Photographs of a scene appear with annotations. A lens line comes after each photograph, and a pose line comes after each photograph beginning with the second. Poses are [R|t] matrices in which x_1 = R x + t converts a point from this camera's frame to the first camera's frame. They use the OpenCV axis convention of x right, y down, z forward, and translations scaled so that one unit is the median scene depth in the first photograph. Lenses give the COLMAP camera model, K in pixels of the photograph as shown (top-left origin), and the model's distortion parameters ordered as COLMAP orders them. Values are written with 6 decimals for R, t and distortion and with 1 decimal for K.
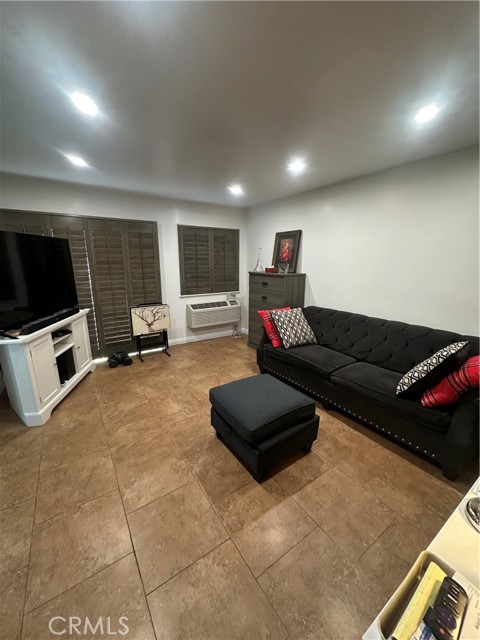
lens RADIAL K [[254.8, 0, 240.1], [0, 254.8, 318.9], [0, 0, 1]] dist [-0.007365, 0.001539]
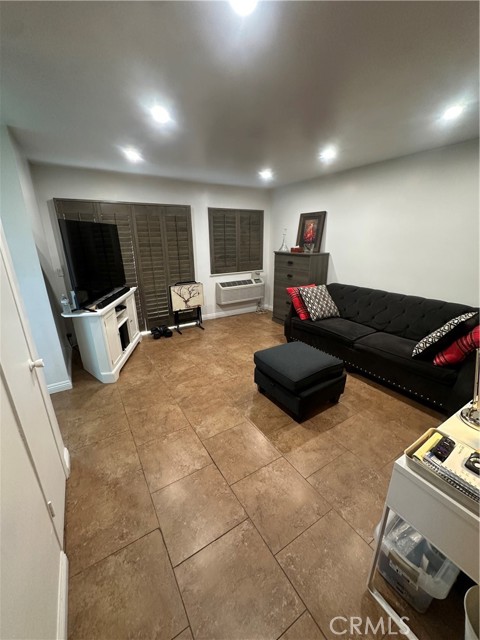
lens RADIAL K [[254.8, 0, 239.8], [0, 254.8, 319.2], [0, 0, 1]] dist [-0.007365, 0.001539]
pose [[0.999215, -0.002773, -0.039529, -0.108801], [0.006115, 0.996389, 0.084684, 0.011450], [0.039152, -0.084859, 0.995623, -0.151980]]
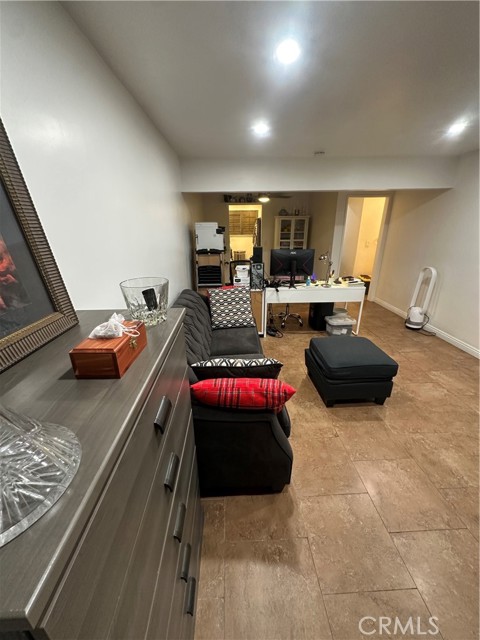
lens RADIAL K [[254.8, 0, 239.7], [0, 254.8, 321.9], [0, 0, 1]] dist [-0.007365, 0.001539]
pose [[-0.851349, -0.188937, 0.489395, -0.031737], [0.125294, 0.832662, 0.539421, -0.405791], [-0.509417, 0.520554, -0.685213, 1.522644]]
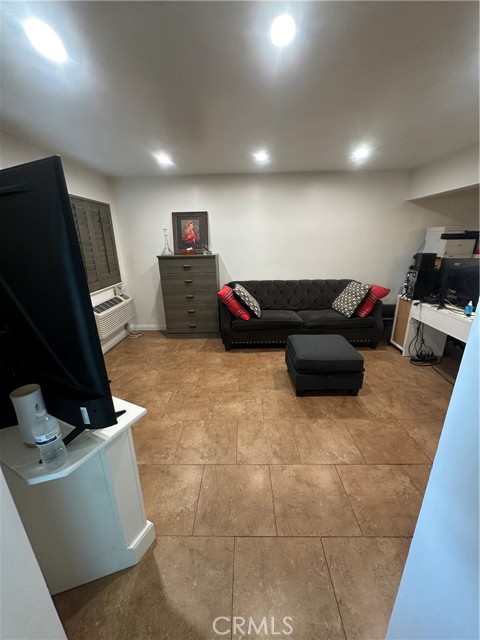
lens RADIAL K [[254.8, 0, 237.1], [0, 254.8, 320.0], [0, 0, 1]] dist [-0.007365, 0.001539]
pose [[0.574970, -0.264199, 0.774344, -0.851264], [0.209104, 0.962449, 0.173113, -0.104733], [-0.791002, 0.062384, 0.608625, 0.403838]]
